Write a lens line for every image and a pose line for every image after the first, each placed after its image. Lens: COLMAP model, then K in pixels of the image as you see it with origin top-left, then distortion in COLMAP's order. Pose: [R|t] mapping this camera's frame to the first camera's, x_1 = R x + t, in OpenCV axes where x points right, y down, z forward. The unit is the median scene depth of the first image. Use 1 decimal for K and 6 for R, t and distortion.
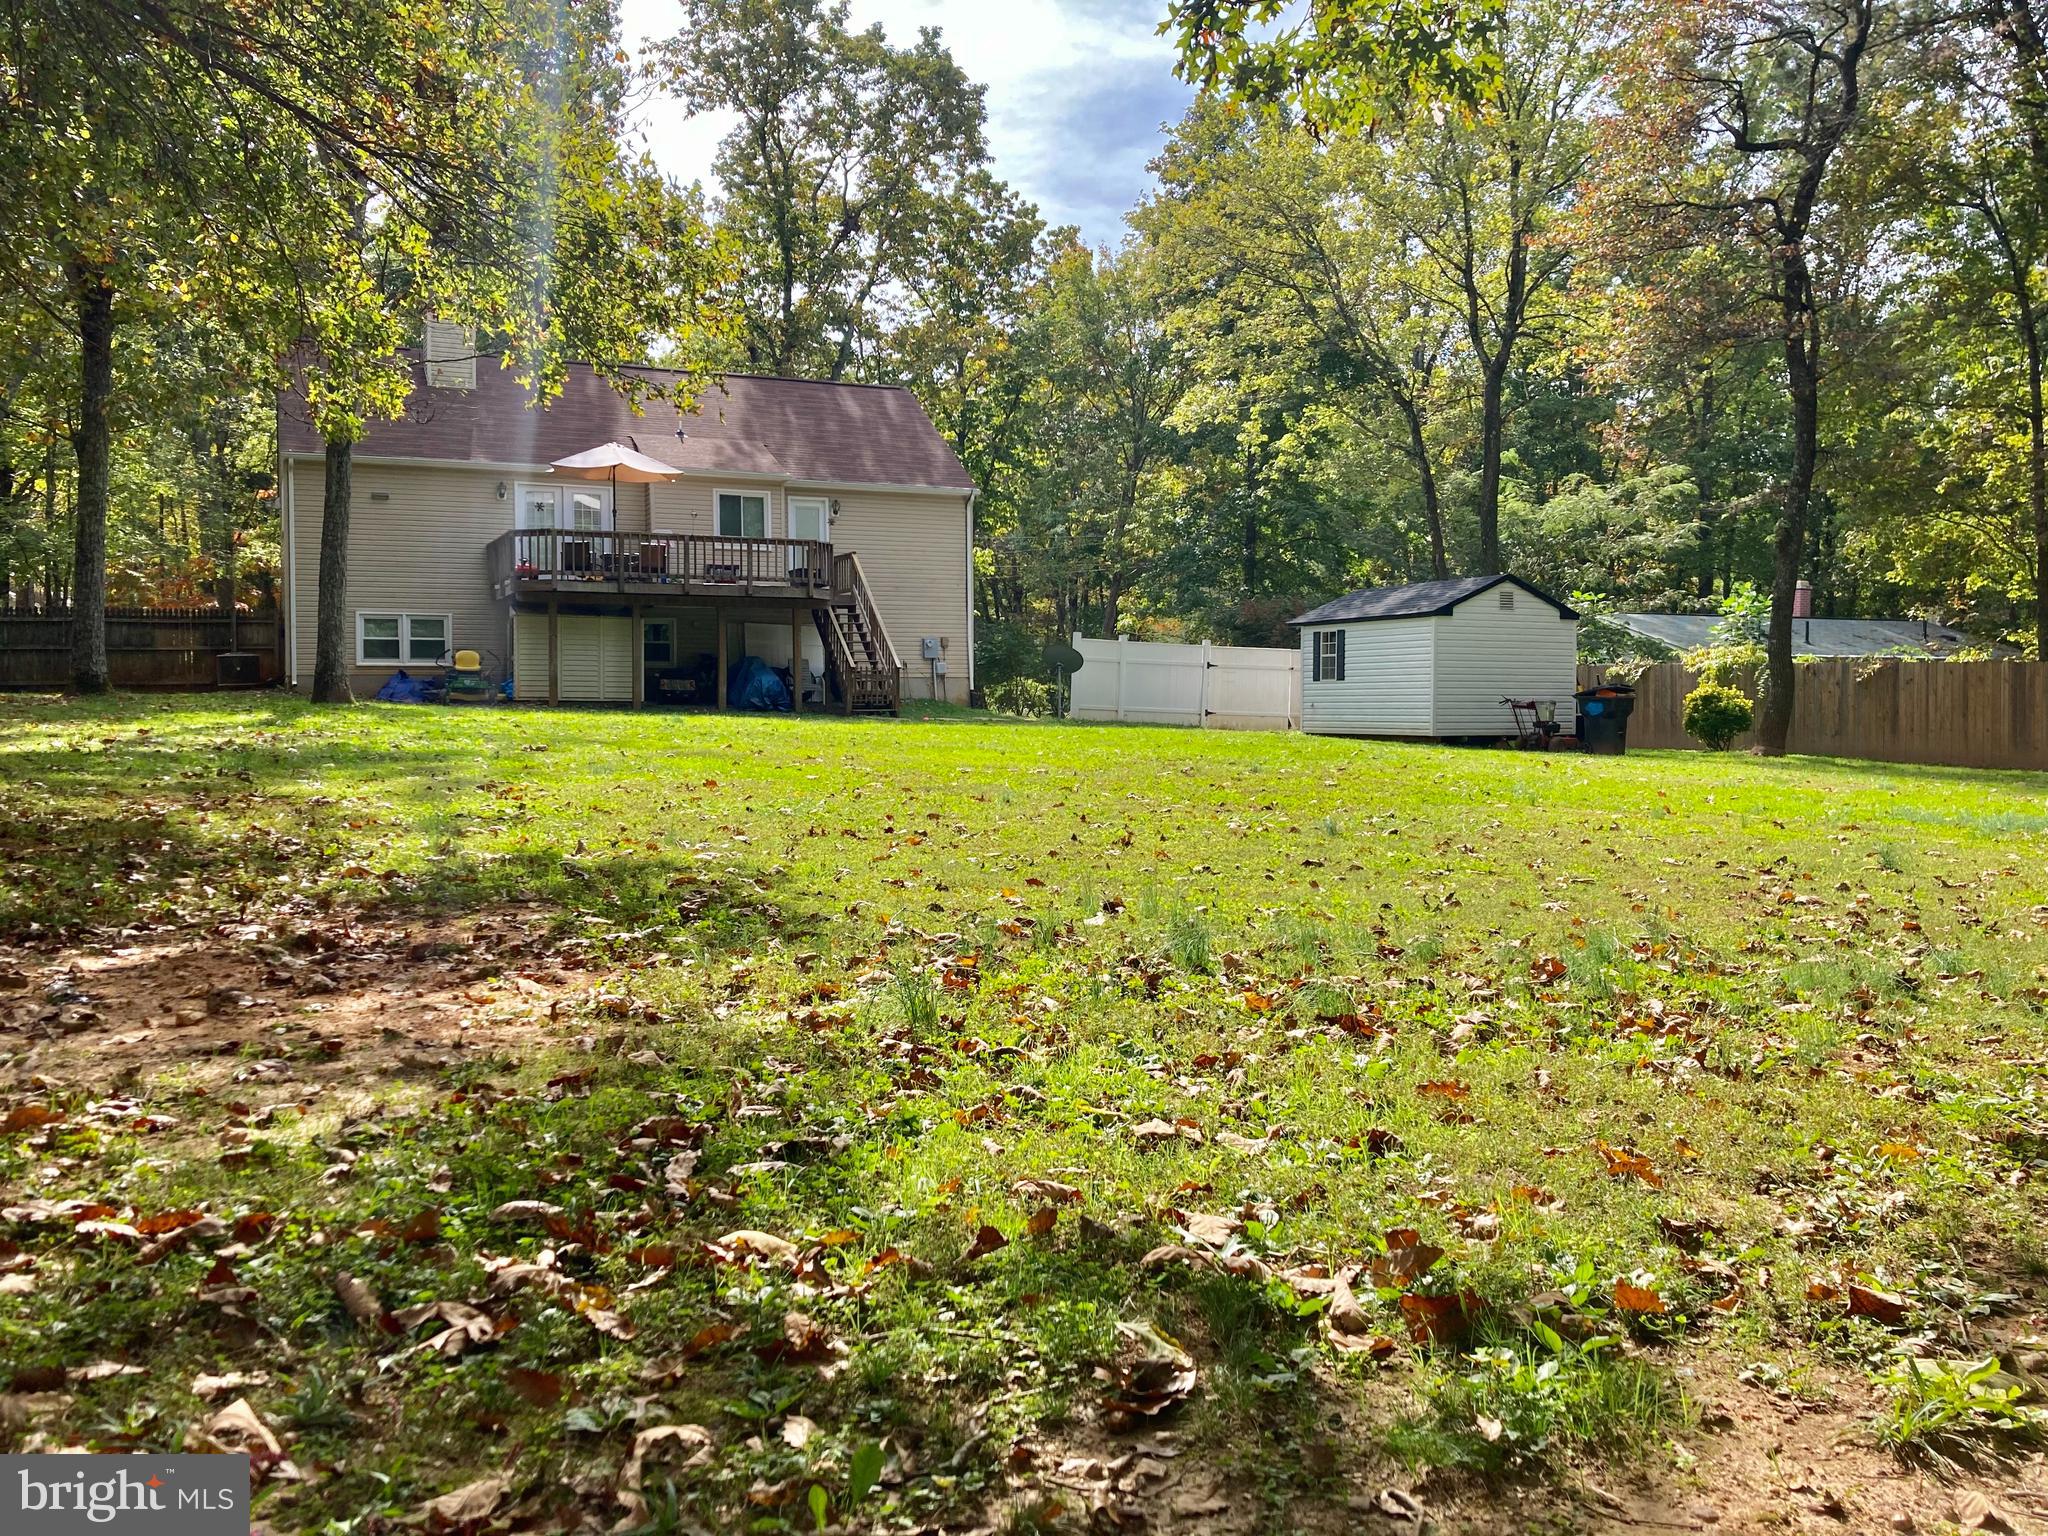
lens RADIAL K [[1643.7, 0, 1063.9], [0, 1643.7, 769.7], [0, 0, 1]] dist [0.074850, -0.235620]
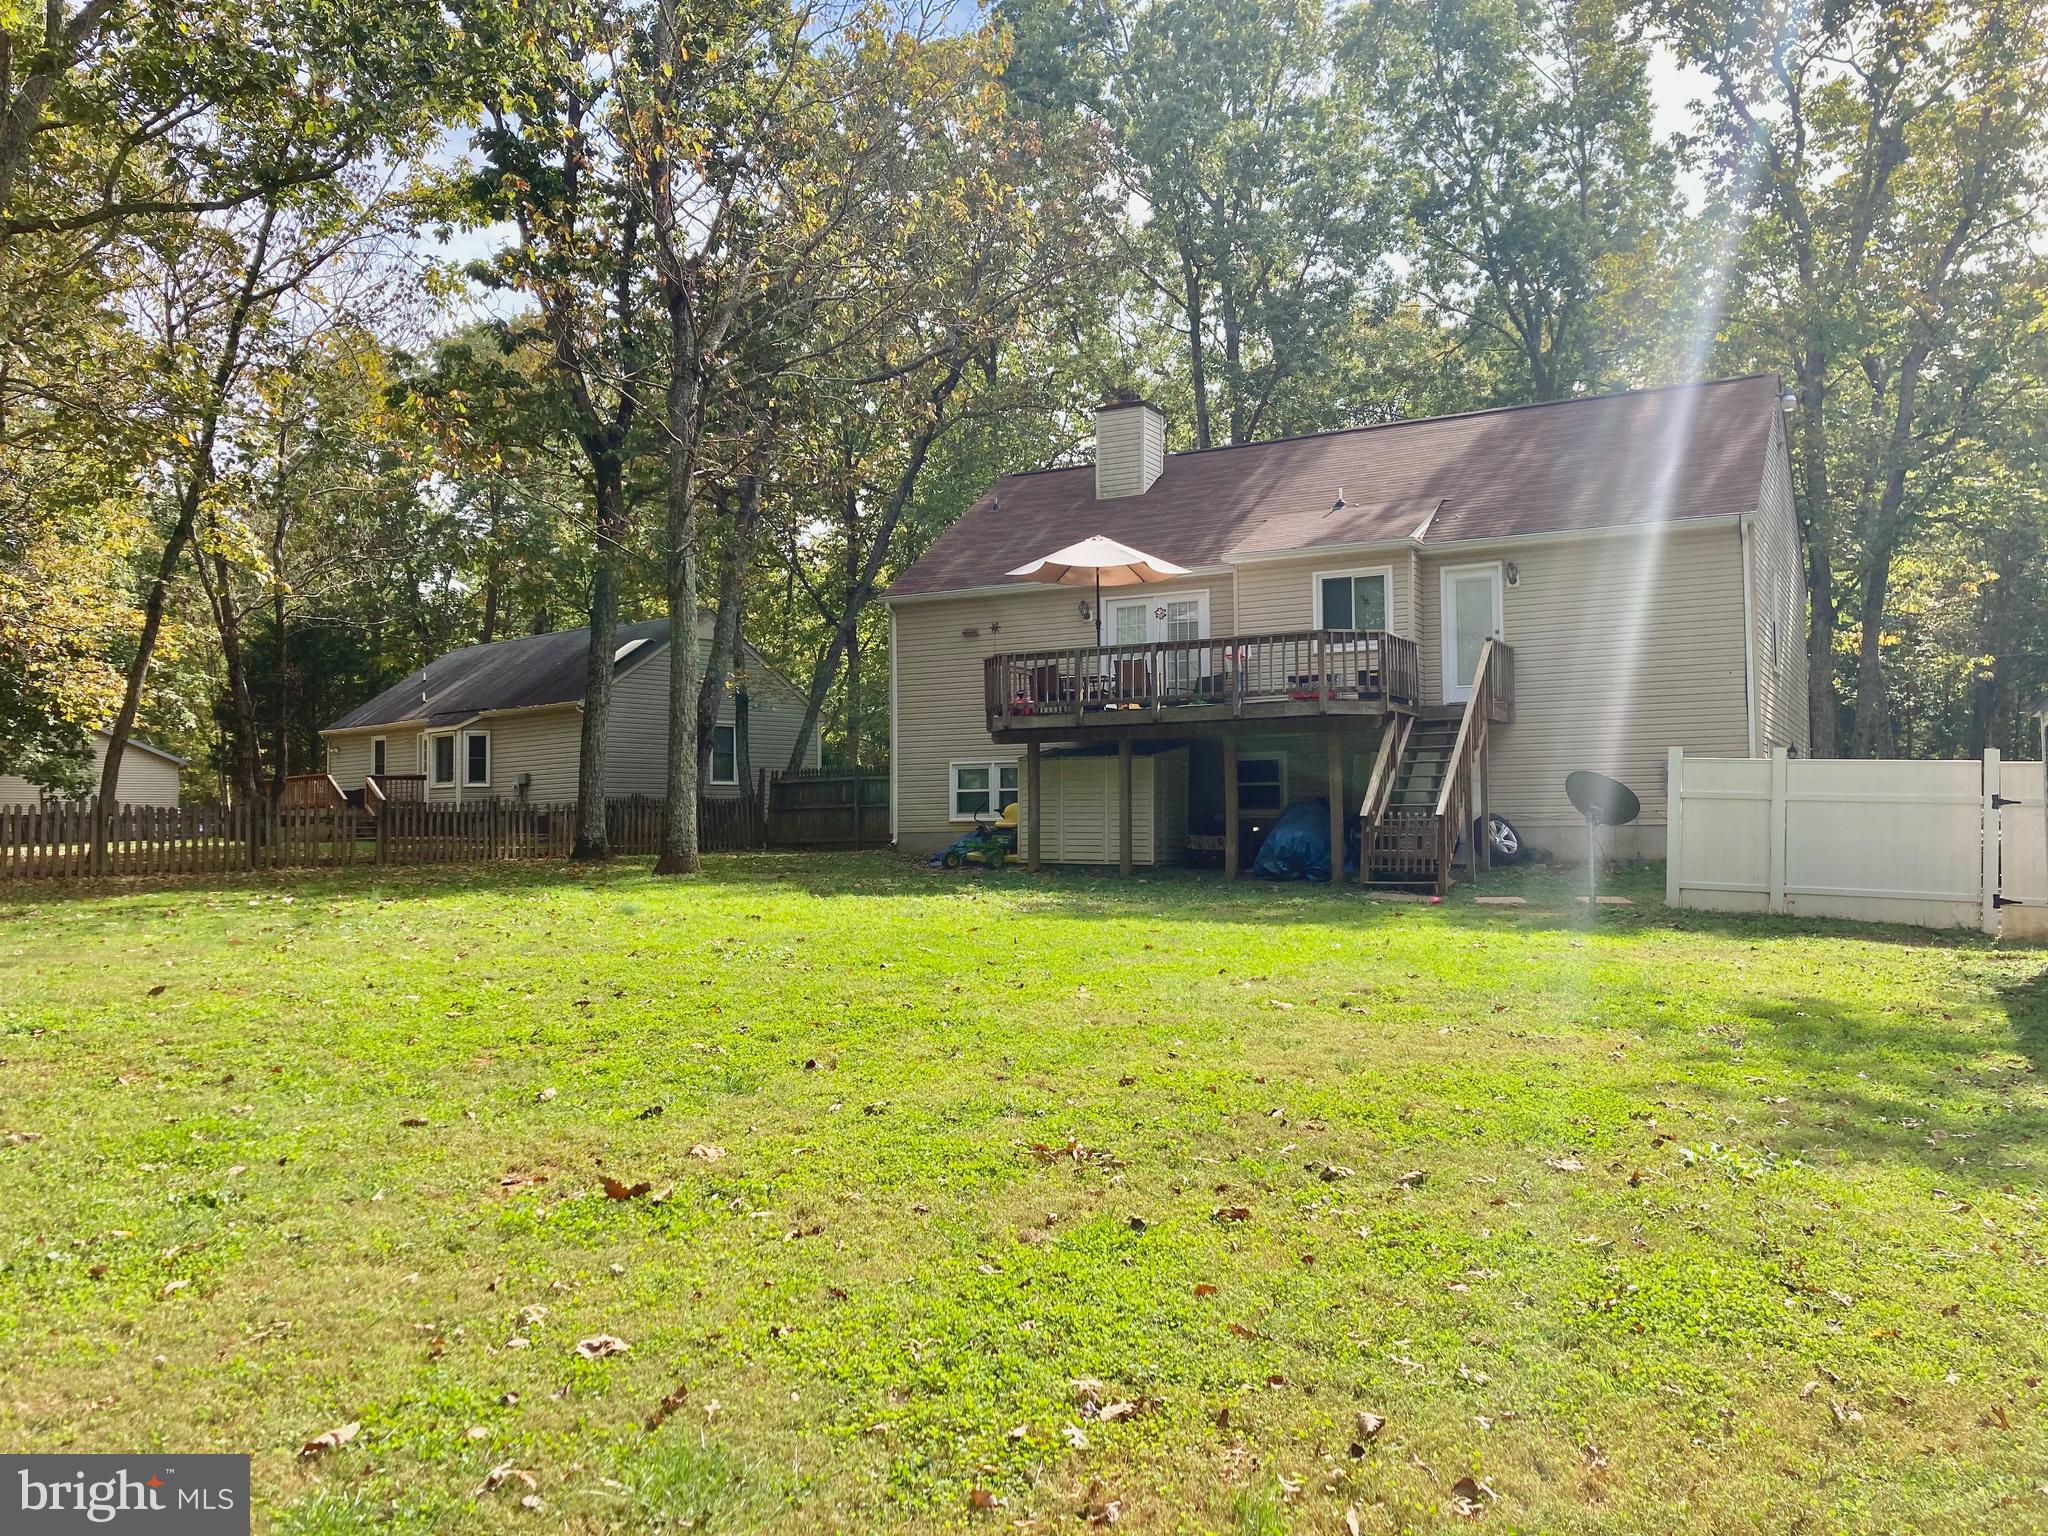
lens RADIAL K [[1643.7, 0, 1063.9], [0, 1643.7, 769.7], [0, 0, 1]] dist [0.074850, -0.235620]
pose [[0.574596, -0.034735, -0.817700, 0.315983], [-0.032644, 0.997331, -0.065305, -0.032167], [0.817786, 0.064217, 0.571928, 0.496450]]
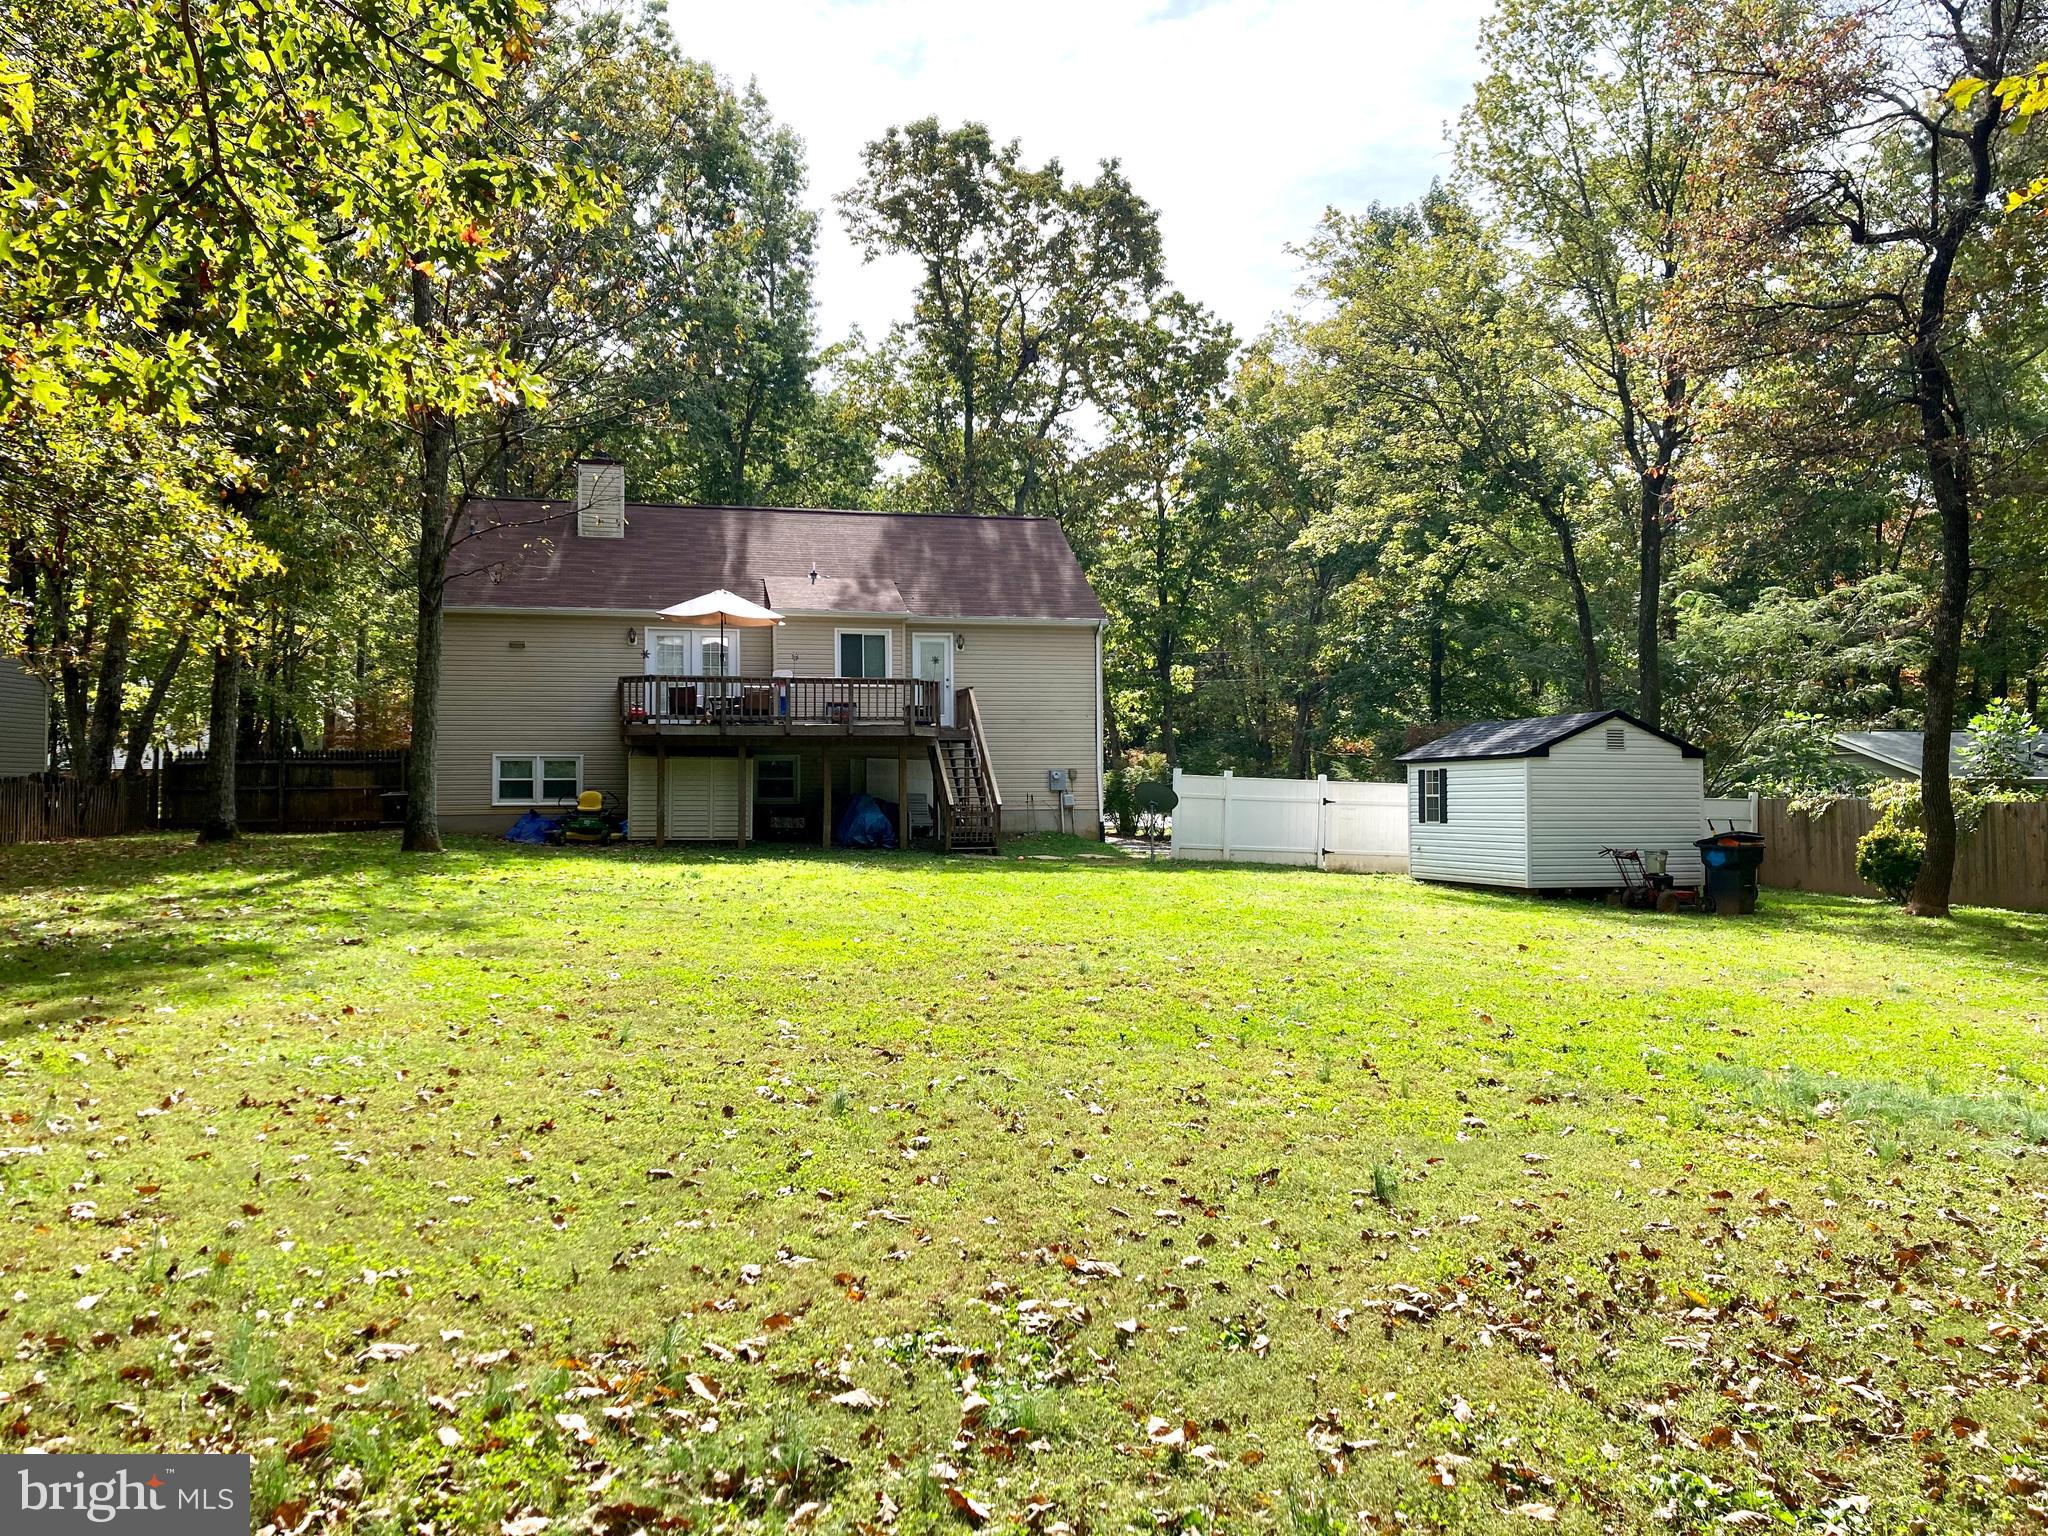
lens RADIAL K [[1643.7, 0, 1063.9], [0, 1643.7, 769.7], [0, 0, 1]] dist [0.074850, -0.235620]
pose [[0.979903, -0.004577, -0.199421, 0.127198], [-0.007009, 0.998329, -0.057355, -0.025999], [0.199350, 0.057600, 0.978234, 0.040784]]
